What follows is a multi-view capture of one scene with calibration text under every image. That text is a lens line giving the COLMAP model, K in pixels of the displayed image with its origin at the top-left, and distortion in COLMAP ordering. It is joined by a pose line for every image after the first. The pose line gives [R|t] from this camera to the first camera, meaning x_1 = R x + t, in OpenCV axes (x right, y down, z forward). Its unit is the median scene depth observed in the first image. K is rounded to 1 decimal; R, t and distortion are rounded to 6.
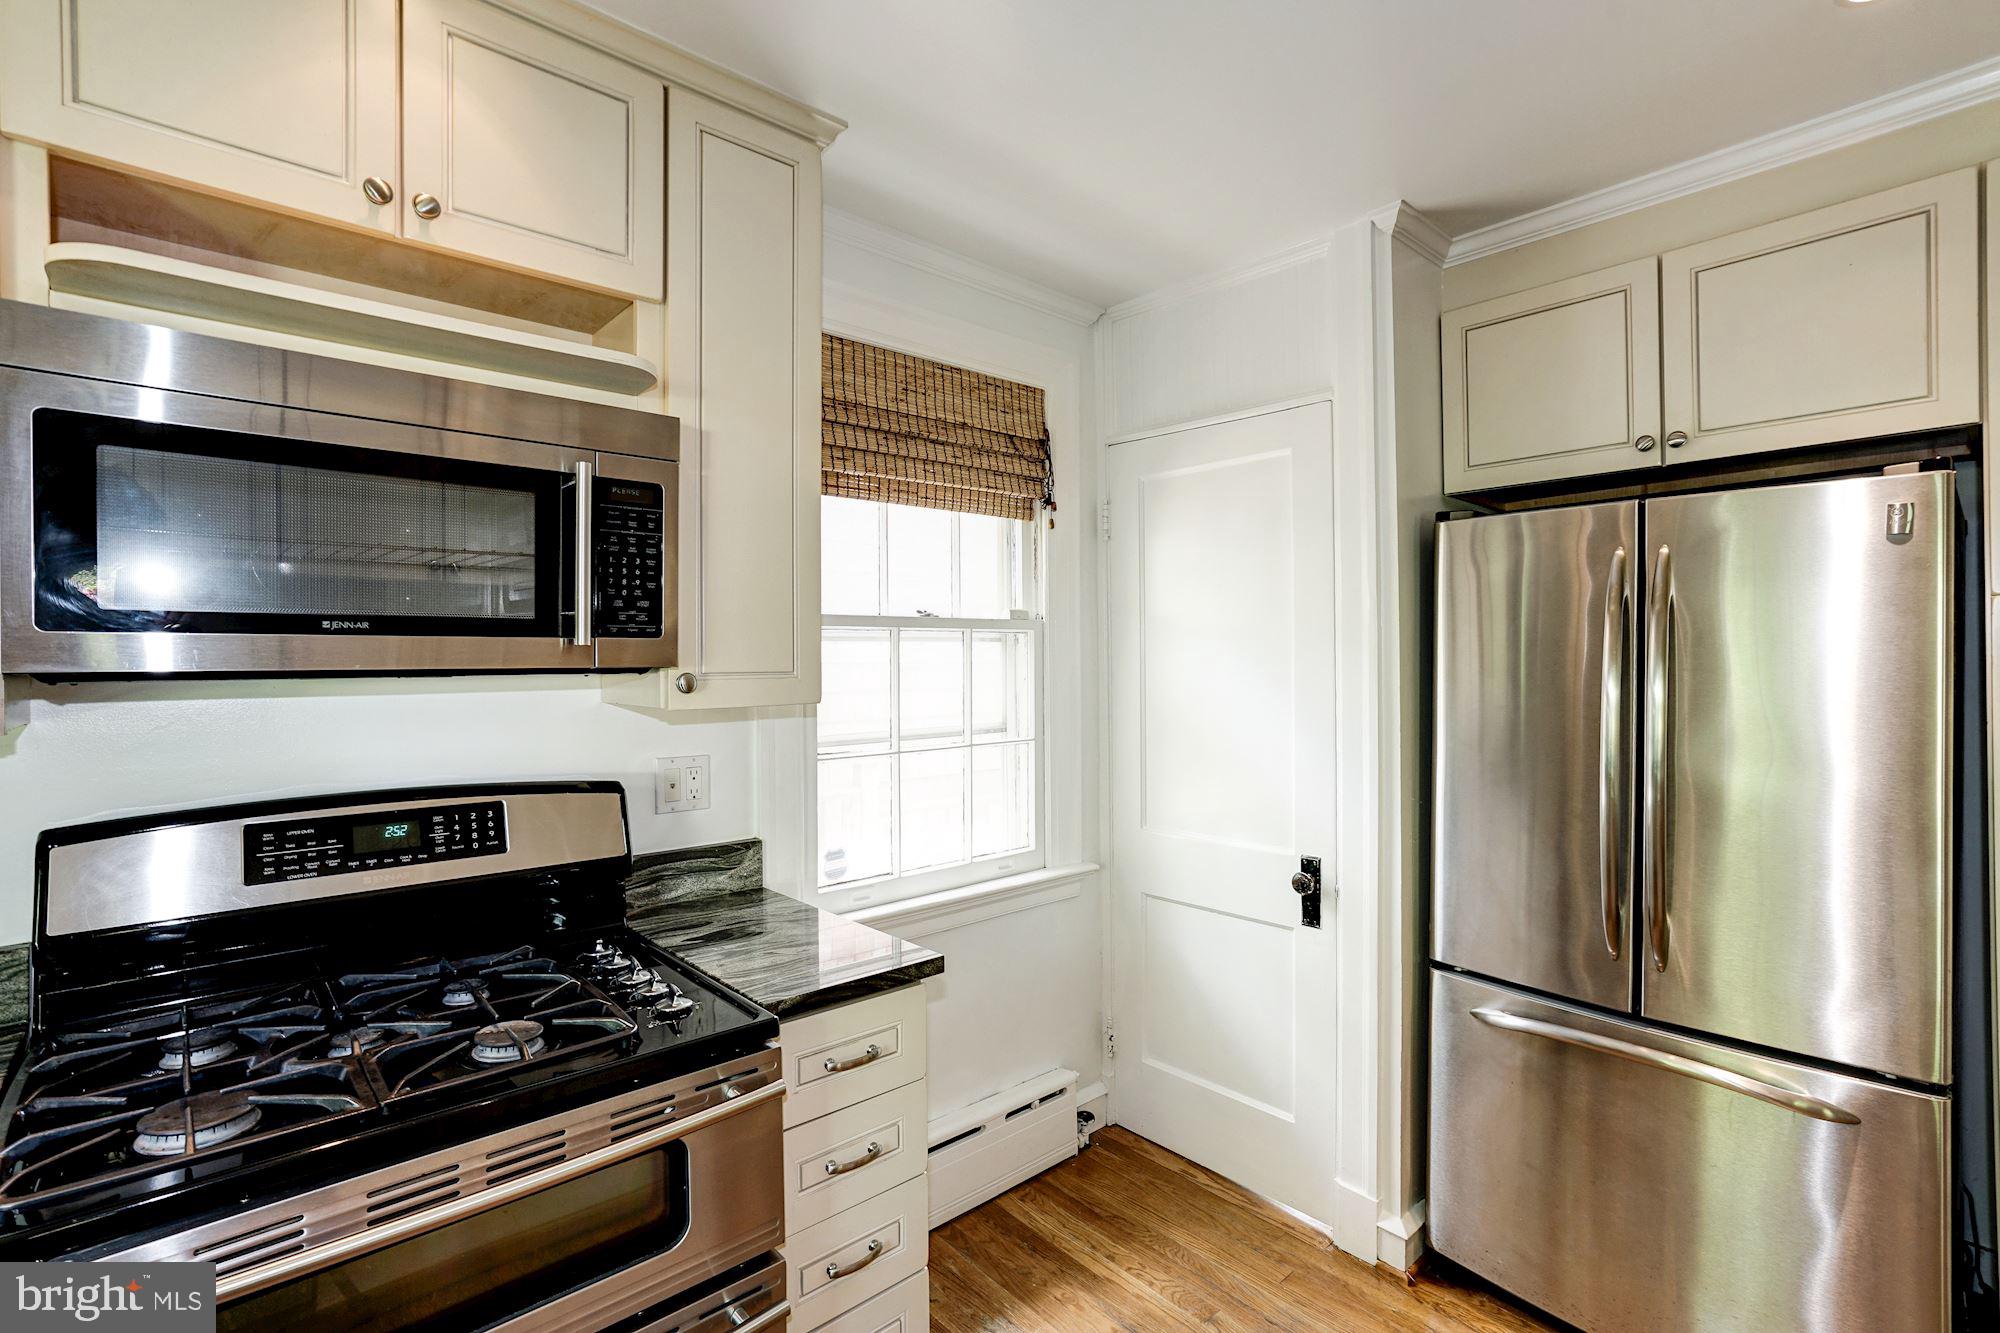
lens RADIAL K [[929.4, 0, 1002.5], [0, 929.4, 660.4], [0, 0, 1]] dist [-0.005365, -0.000119]
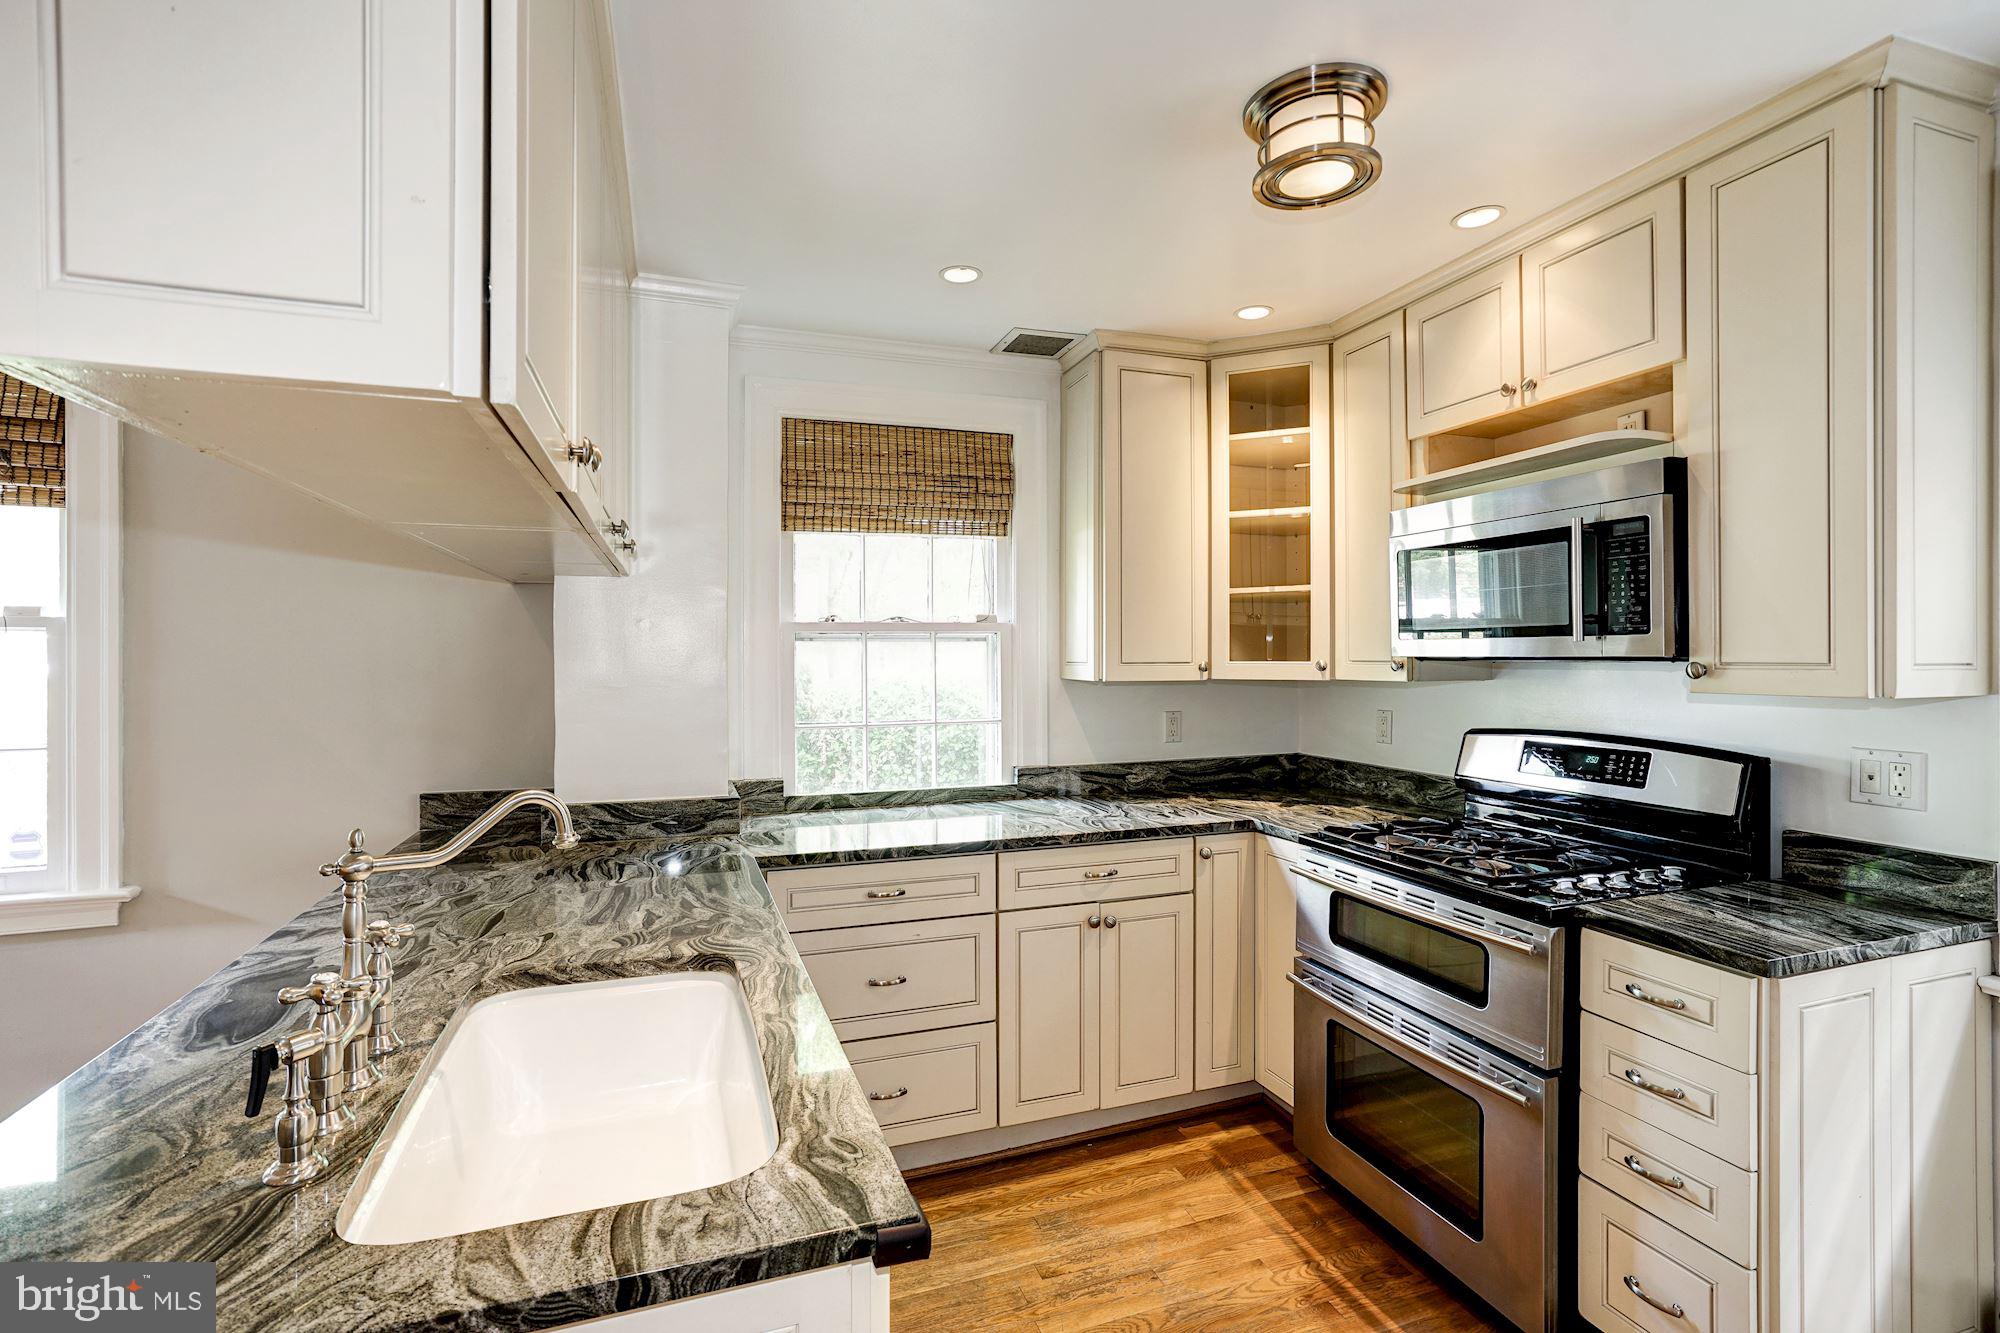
lens RADIAL K [[929.4, 0, 1002.6], [0, 929.4, 657.1], [0, 0, 1]] dist [-0.005365, -0.000119]
pose [[-0.383856, 0.006608, -0.923369, 1.160396], [0.001341, 0.999977, 0.006599, -0.001983], [0.923392, 0.001294, -0.383856, 0.664319]]
